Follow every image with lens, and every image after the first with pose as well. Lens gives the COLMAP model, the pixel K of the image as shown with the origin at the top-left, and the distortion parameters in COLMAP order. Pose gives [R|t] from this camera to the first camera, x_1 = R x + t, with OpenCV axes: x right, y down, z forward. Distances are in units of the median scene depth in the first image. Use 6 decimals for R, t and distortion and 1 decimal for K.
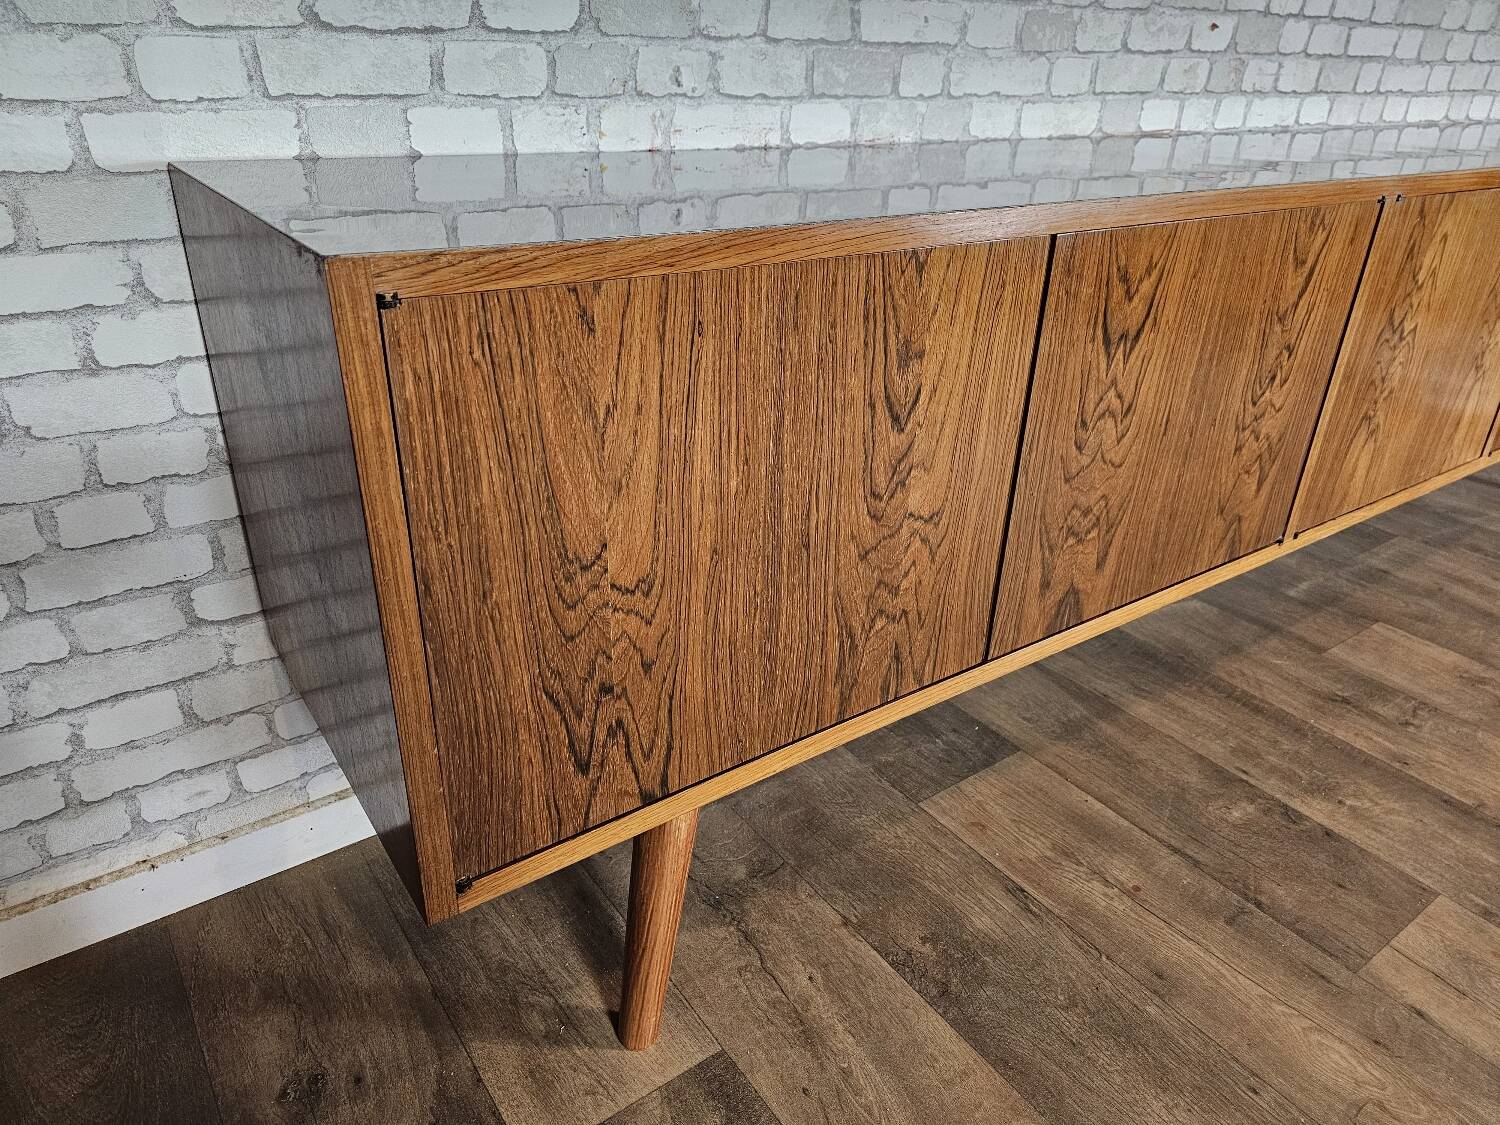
lens RADIAL K [[1009.8, 0, 743.7], [0, 1009.8, 558.1], [0, 0, 1]] dist [0.059208, -0.050930]
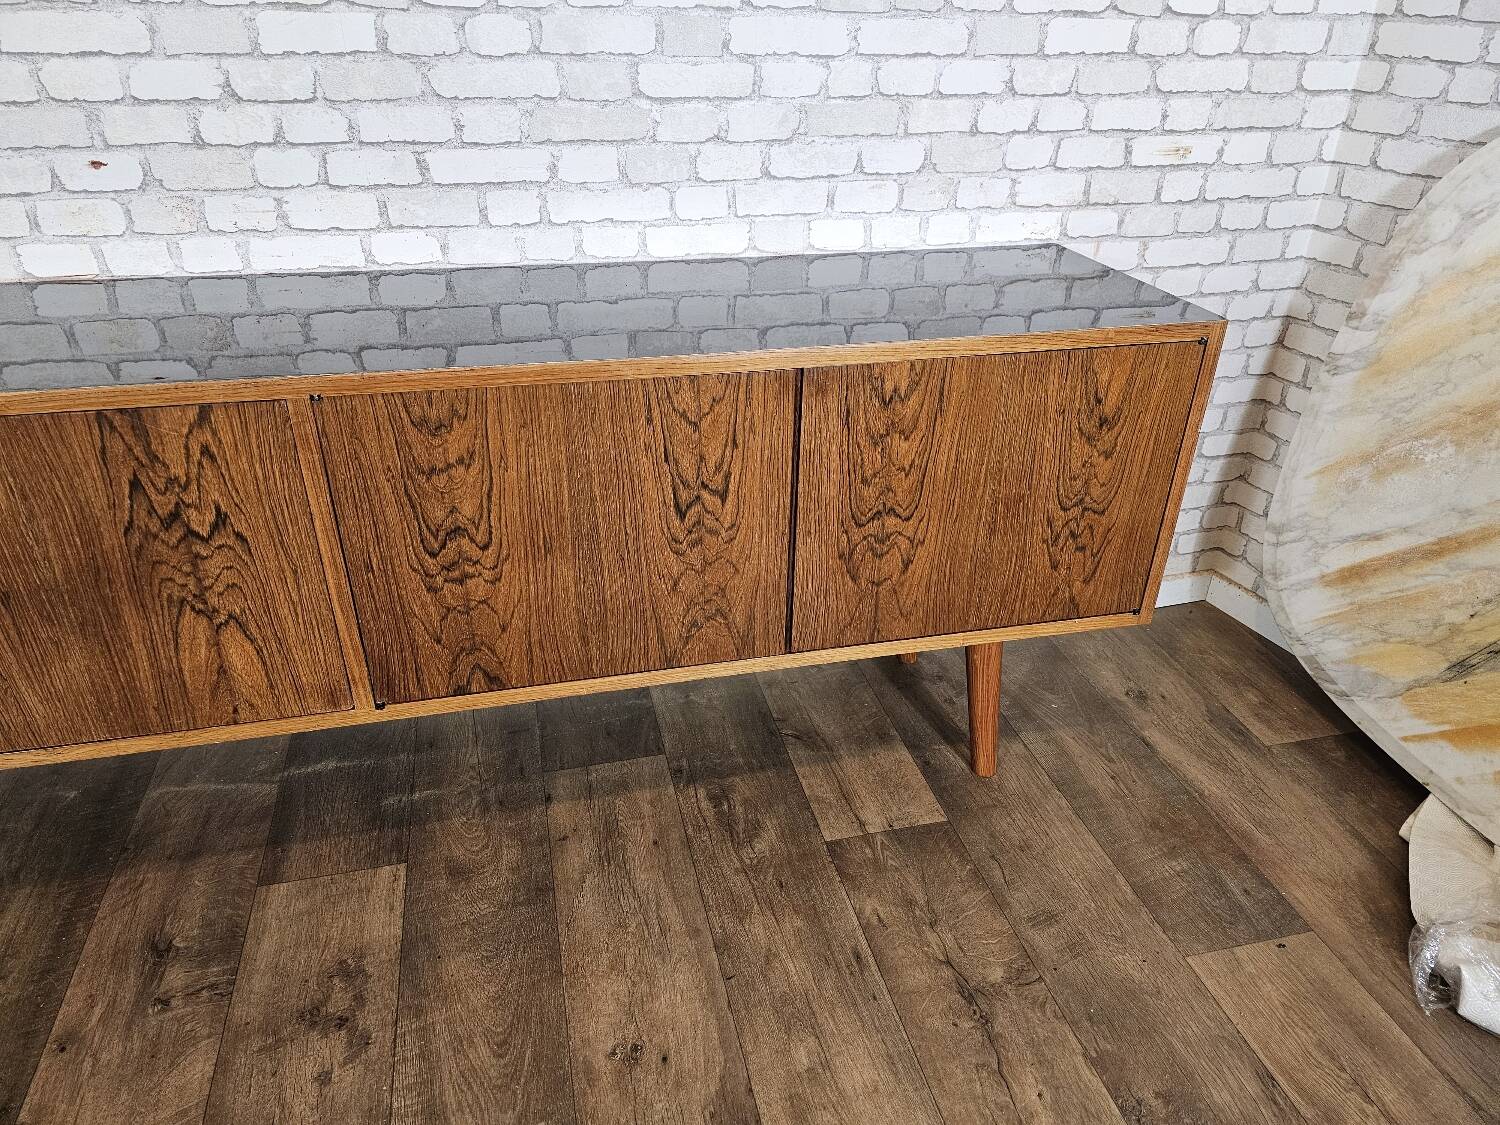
lens RADIAL K [[1009.8, 0, 750.7], [0, 1009.8, 566.9], [0, 0, 1]] dist [0.059208, -0.050930]
pose [[0.927182, 0.172215, -0.332679, 1.936826], [-0.158148, 0.984992, 0.069132, -0.483617], [0.339592, -0.011485, 0.940503, 0.539077]]
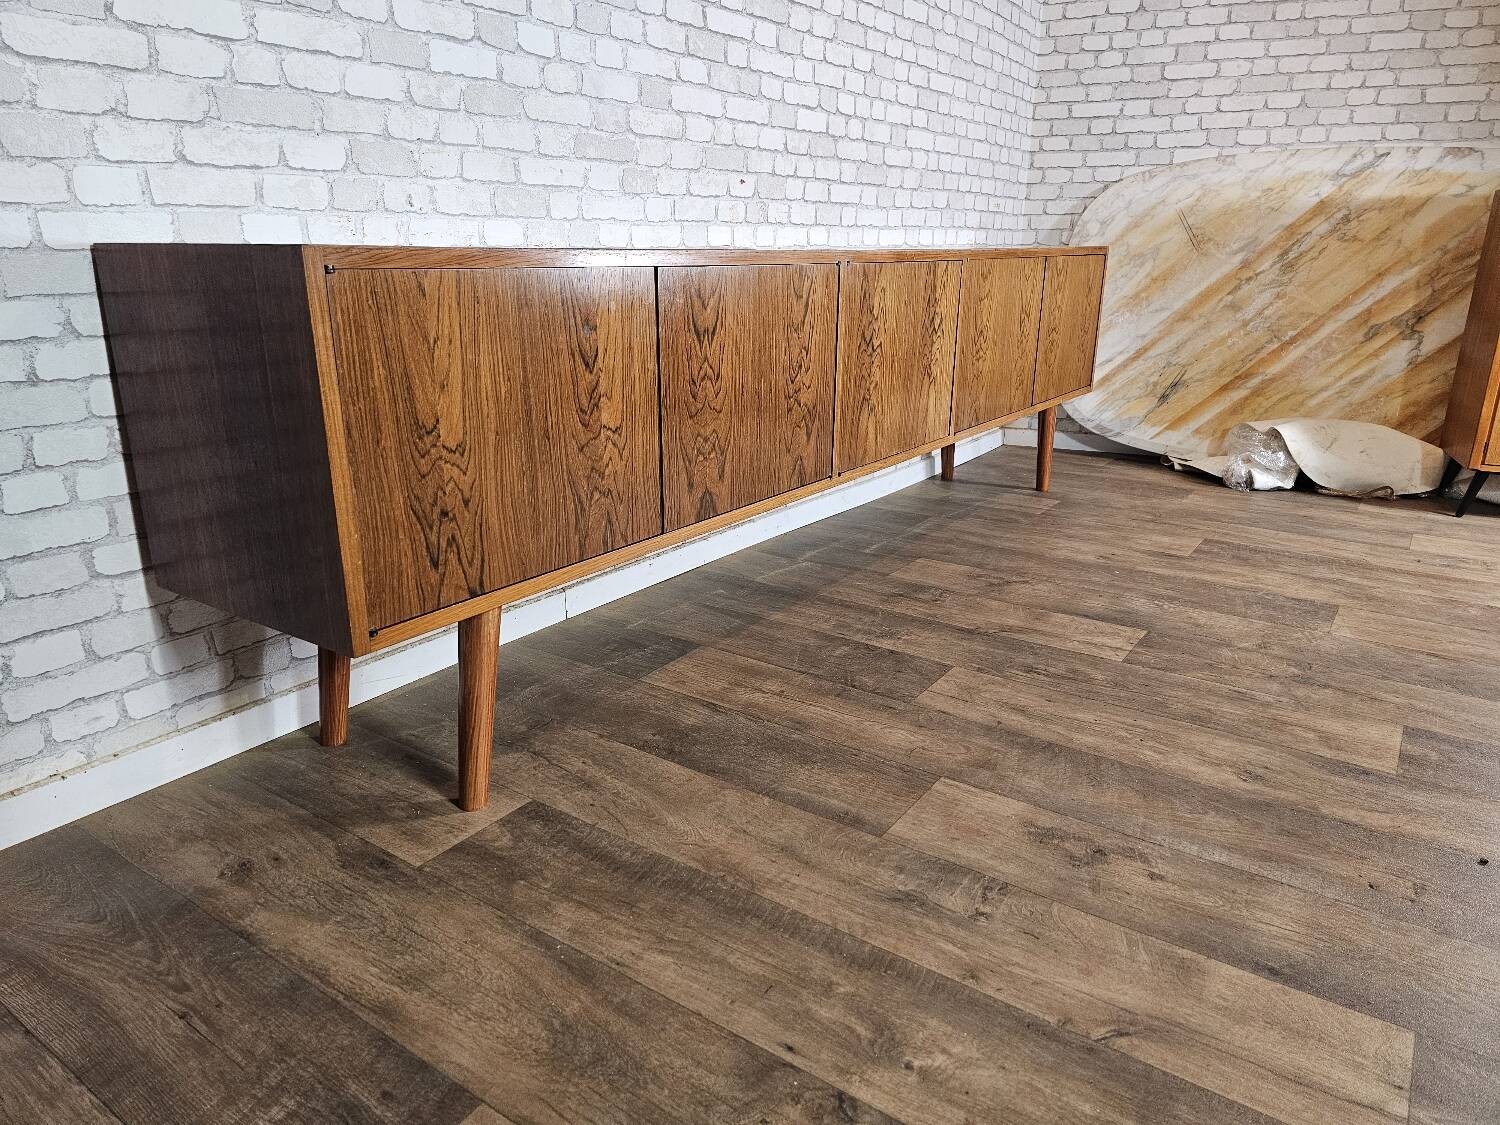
lens RADIAL K [[1009.8, 0, 741.1], [0, 1009.8, 564.4], [0, 0, 1]] dist [0.059208, -0.050930]
pose [[0.942418, -0.125339, 0.310062, -0.146446], [0.171486, 0.977063, -0.126256, 0.367883], [-0.287125, 0.172157, 0.942296, -0.536112]]
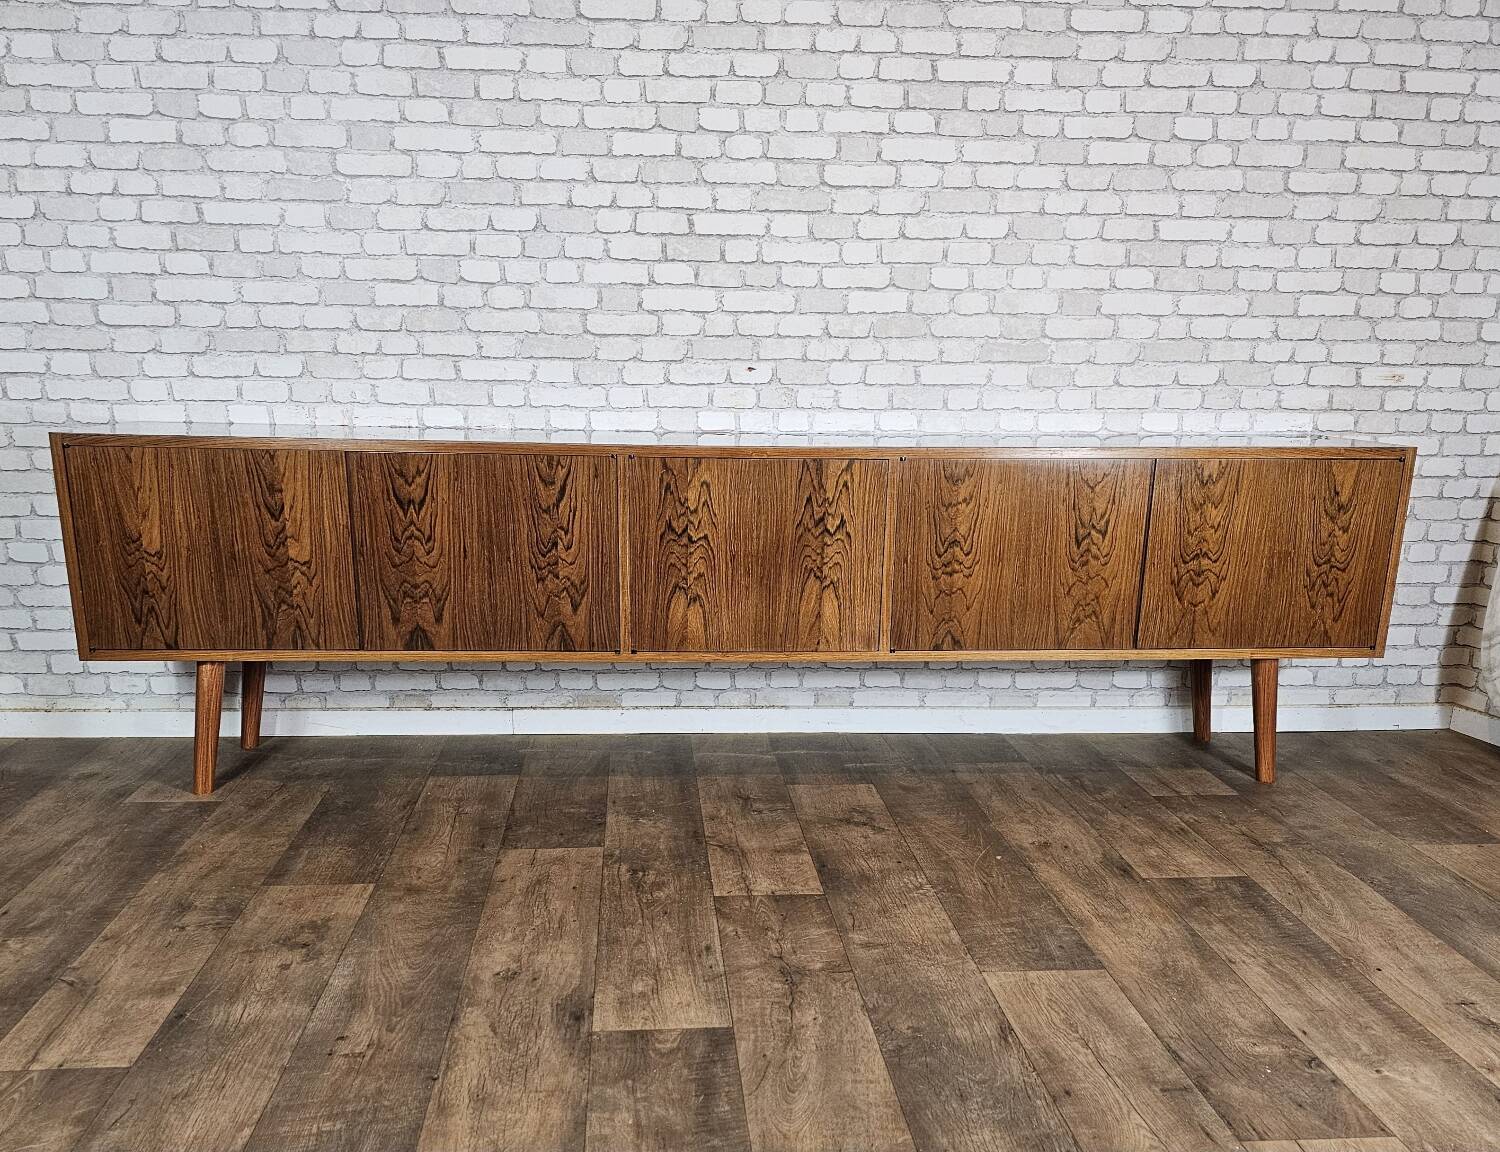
lens RADIAL K [[1270.9, 0, 732.9], [0, 1270.9, 717.1], [0, 0, 1]] dist [0.057443, -0.045637]
pose [[0.854242, 0.124614, -0.504719, 2.213567], [-0.223195, 0.964730, -0.139569, 0.427337], [0.469526, 0.231877, 0.851927, -0.856863]]
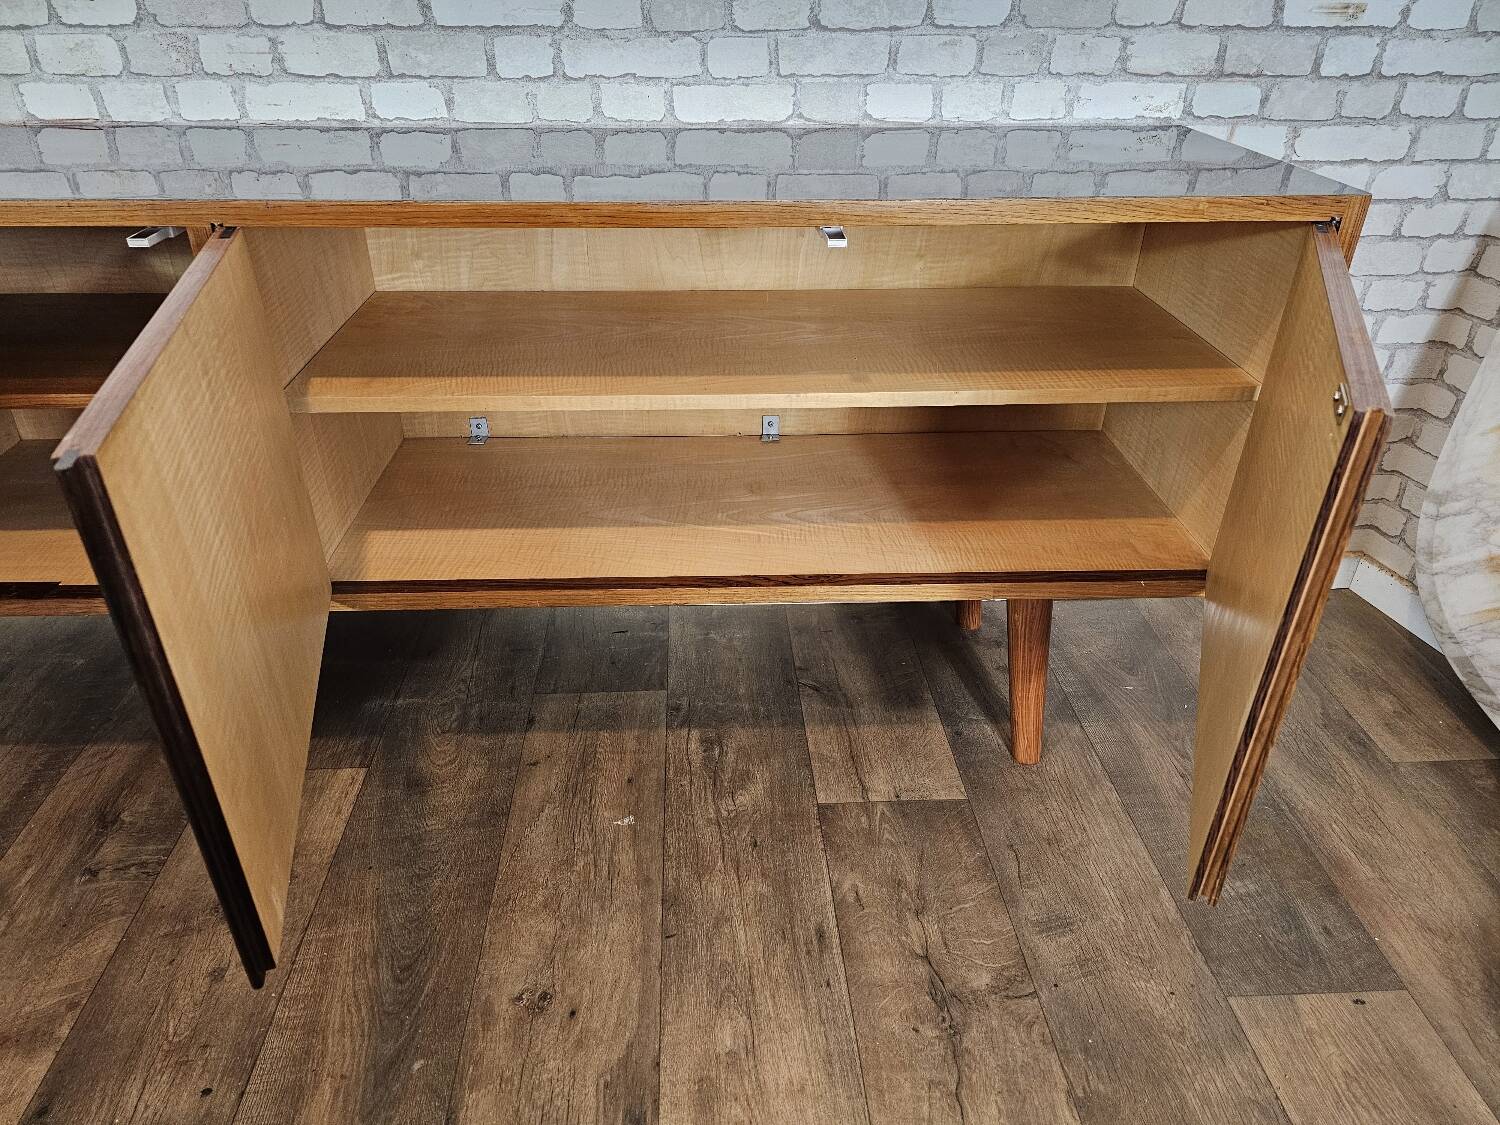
lens RADIAL K [[1009.8, 0, 739.9], [0, 1009.8, 576.7], [0, 0, 1]] dist [0.059208, -0.050930]
pose [[0.839731, 0.262594, -0.475286, 2.071679], [-0.227695, 0.964905, 0.130817, -0.430290], [0.492958, -0.001631, 0.870052, 0.790826]]
